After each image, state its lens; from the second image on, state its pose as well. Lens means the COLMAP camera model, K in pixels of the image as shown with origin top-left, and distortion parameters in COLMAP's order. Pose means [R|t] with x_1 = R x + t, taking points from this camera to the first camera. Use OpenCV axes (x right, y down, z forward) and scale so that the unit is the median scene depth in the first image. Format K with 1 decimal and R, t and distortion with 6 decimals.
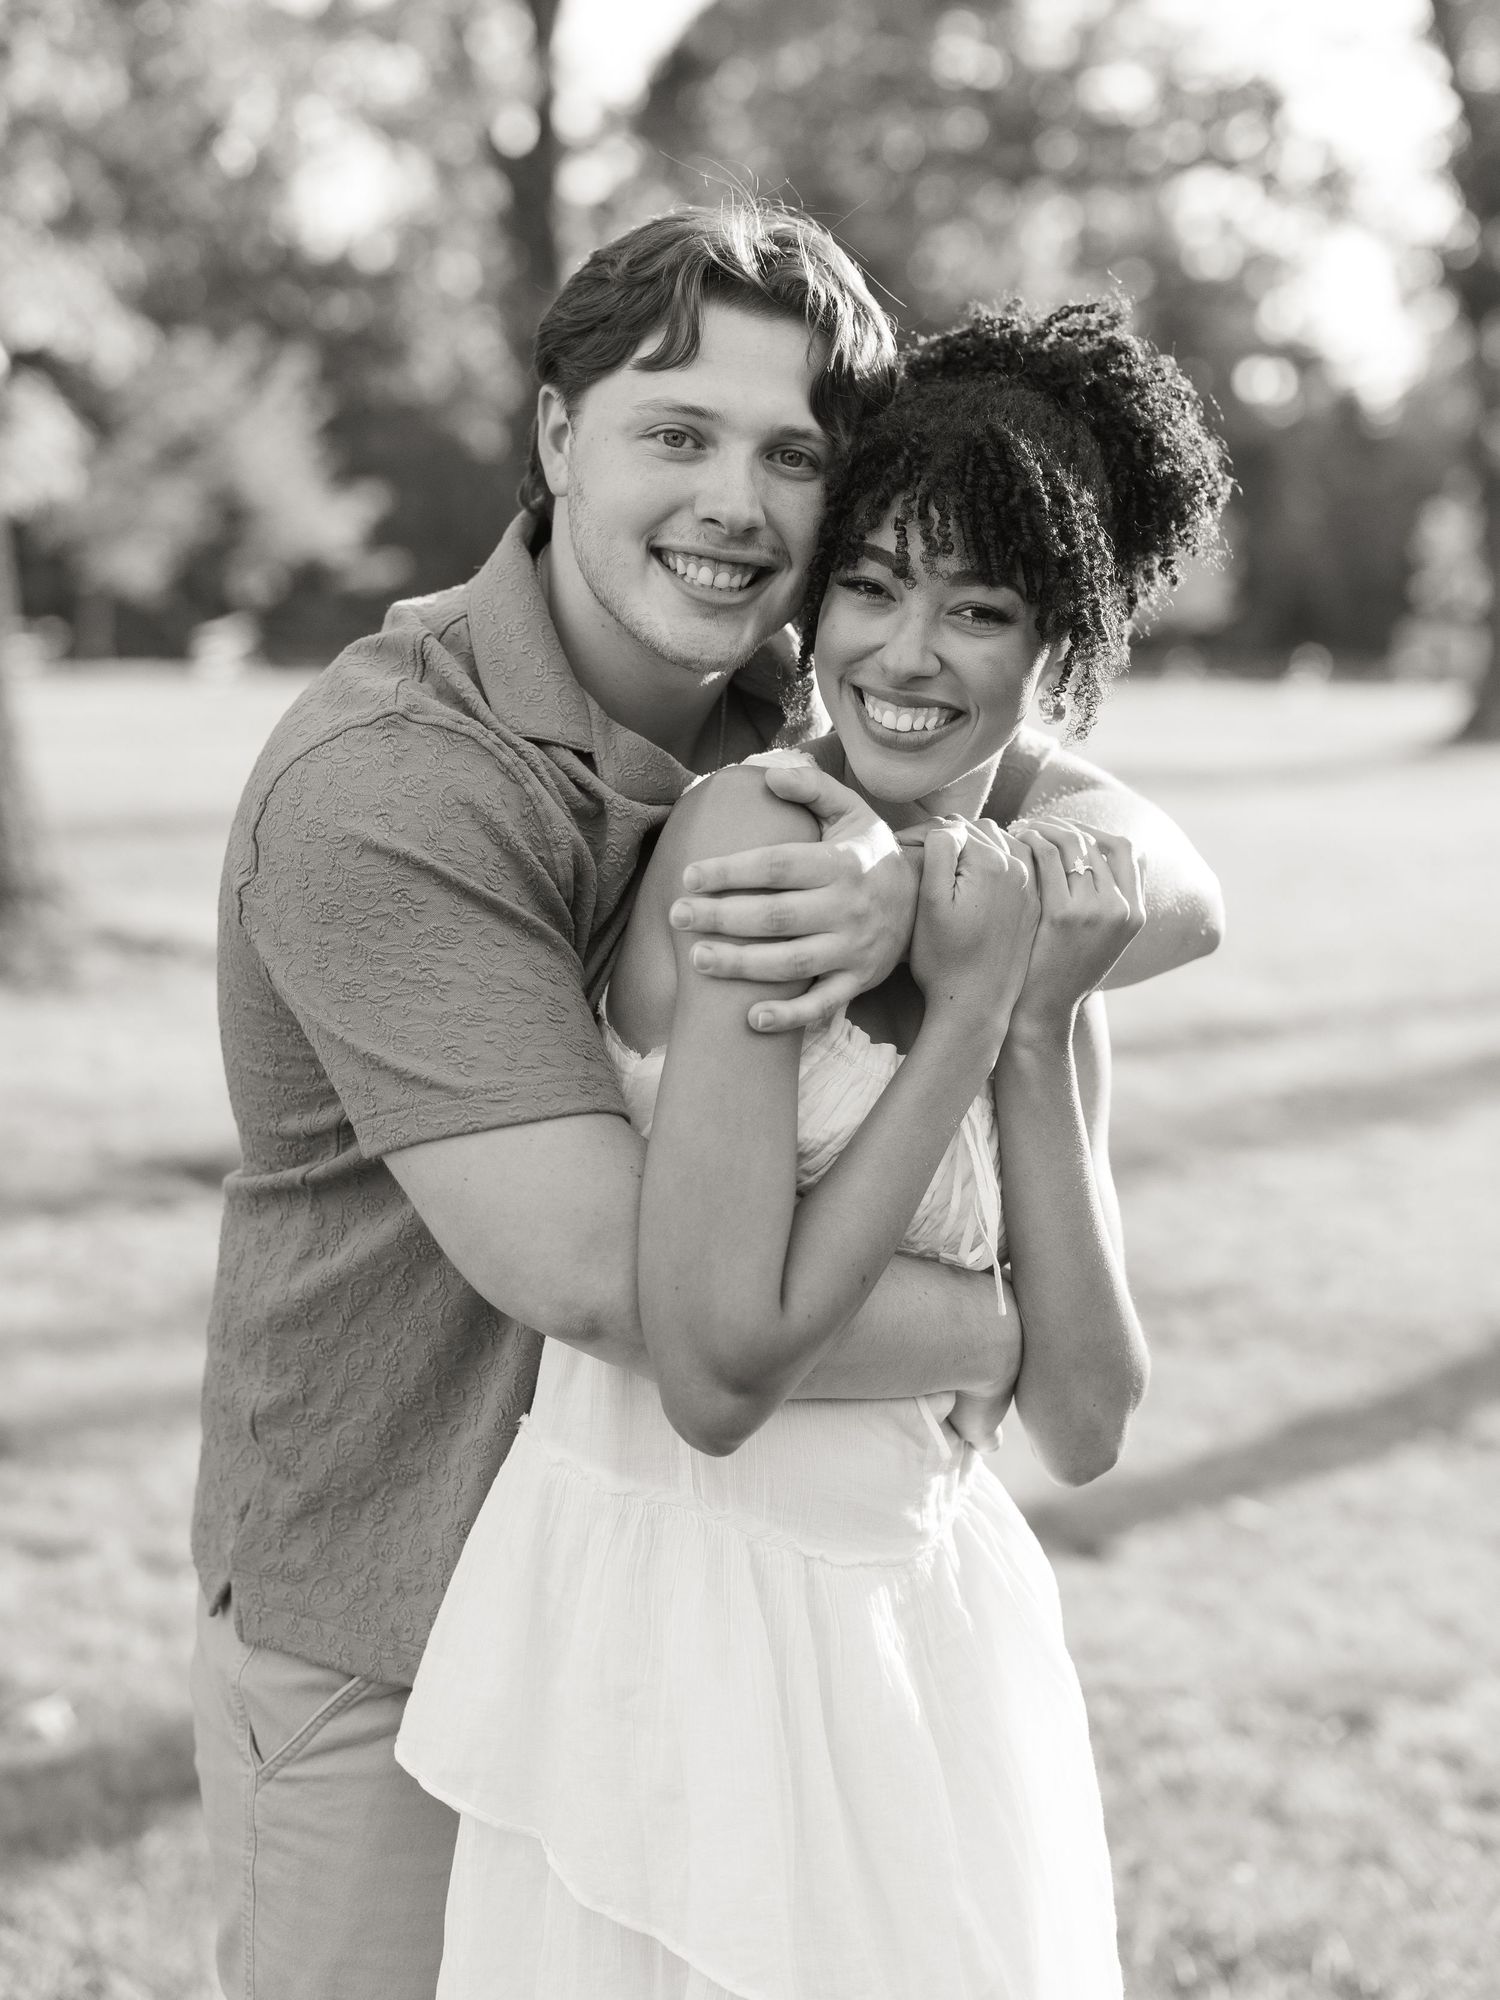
lens RADIAL K [[3096.2, 0, 750.0], [0, 3096.2, 1000.0], [0, 0, 1]] dist [-0.024354, -0.023194]
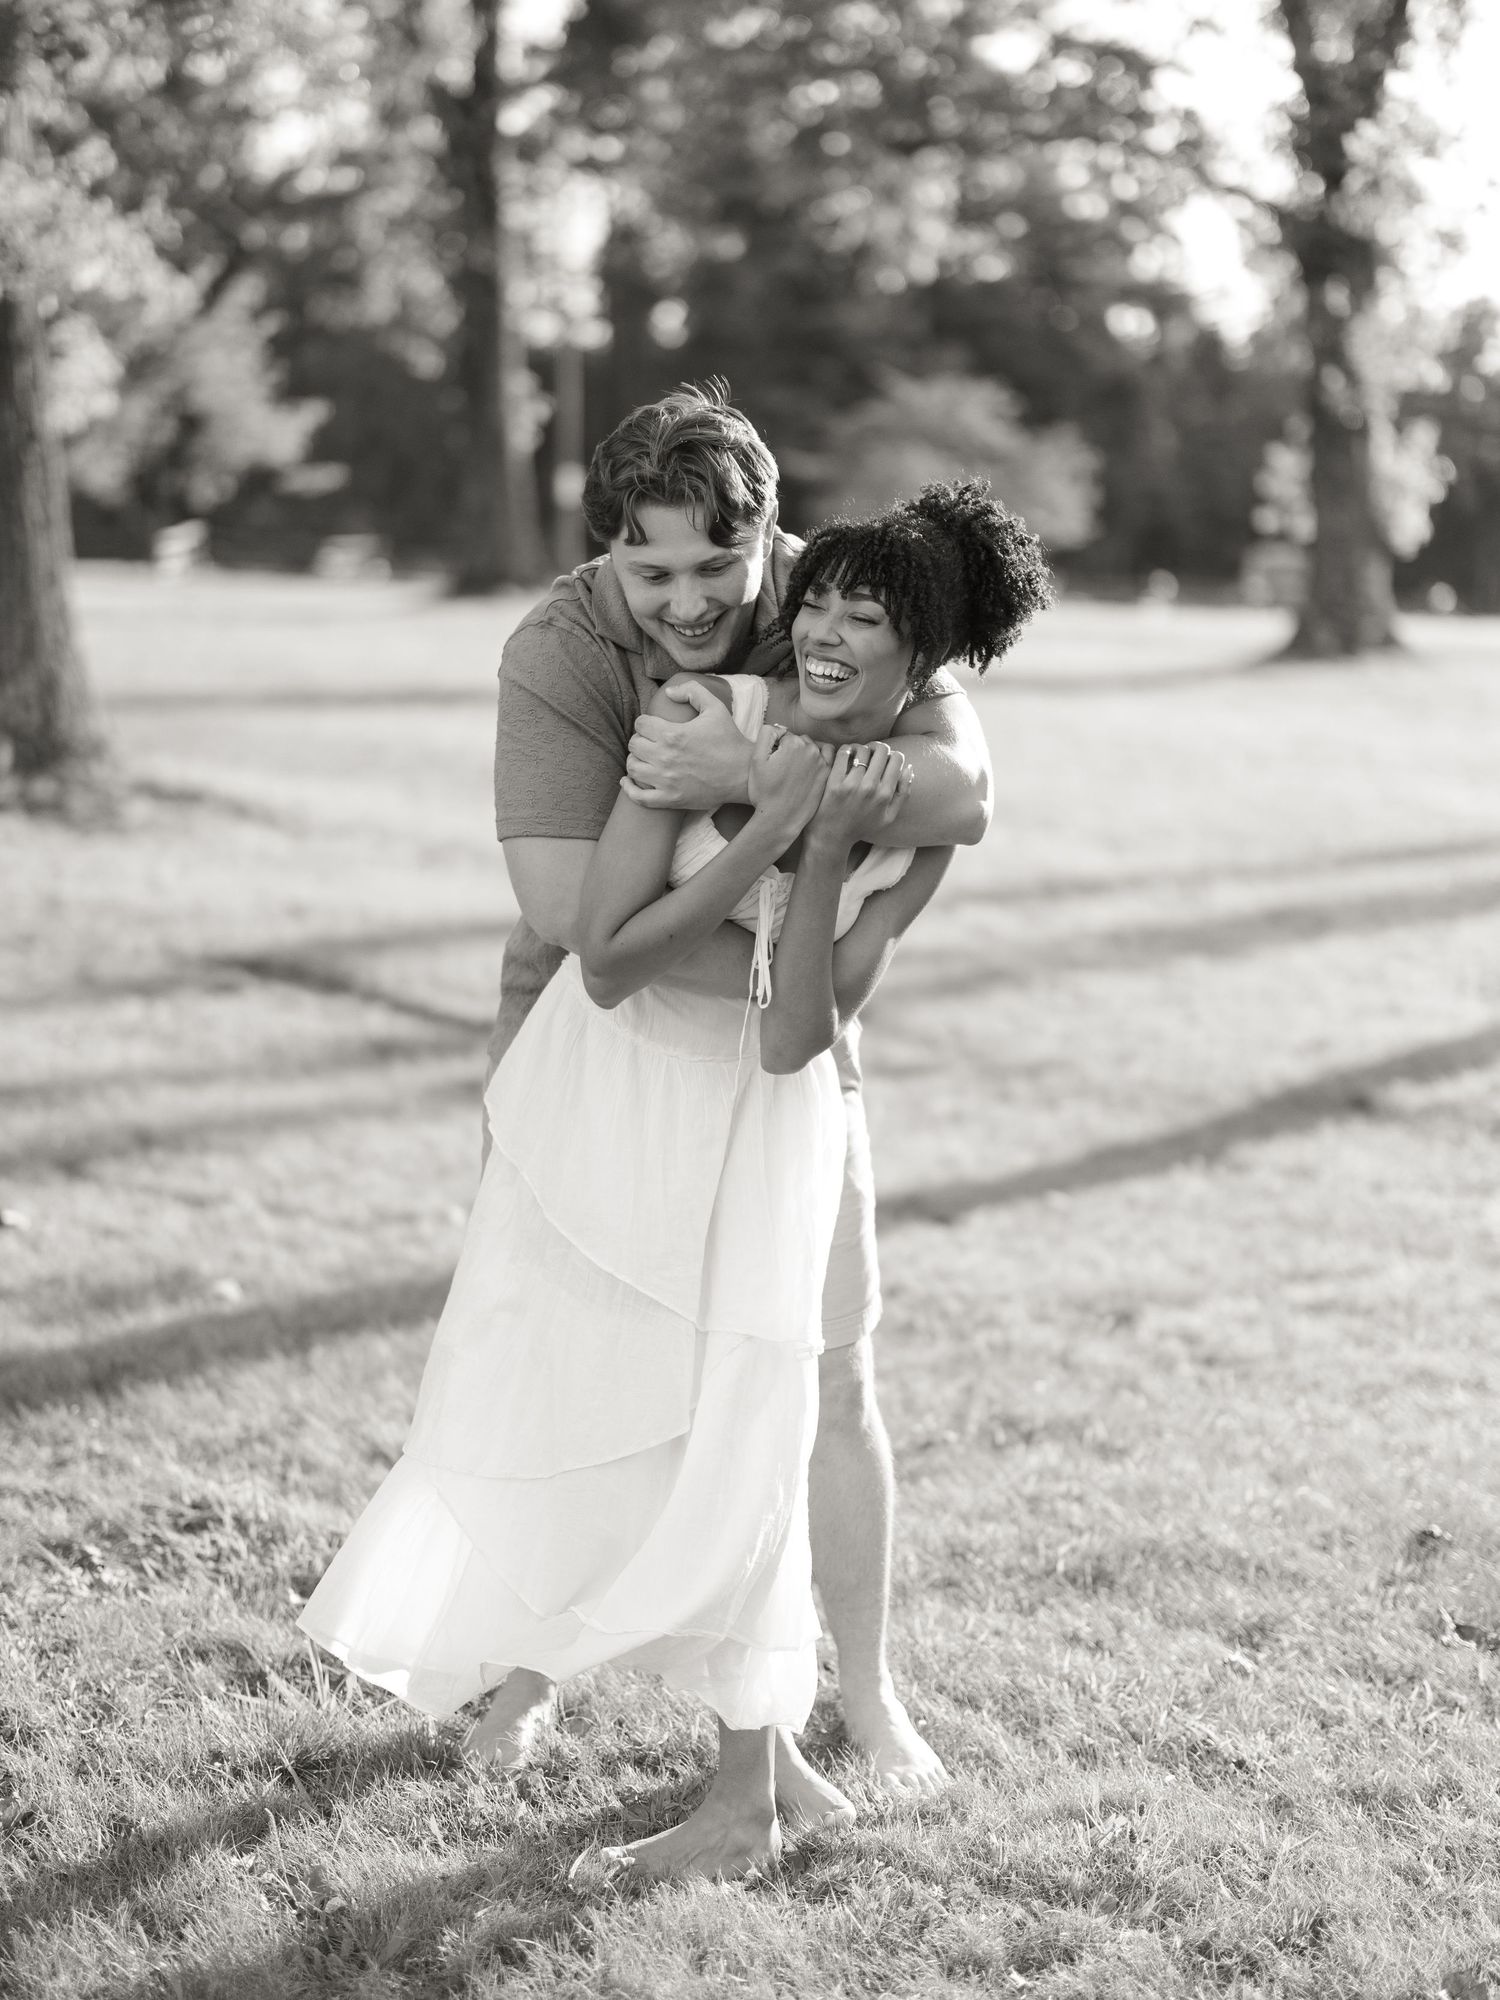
lens RADIAL K [[2861.0, 0, 750.0], [0, 2861.0, 1000.0], [0, 0, 1]] dist [0.038746, 0.022517]
pose [[0.999127, 0.018078, 0.037659, -0.013552], [-0.019540, 0.999055, 0.038824, 0.015225], [-0.036921, -0.039526, 0.998536, -0.136746]]
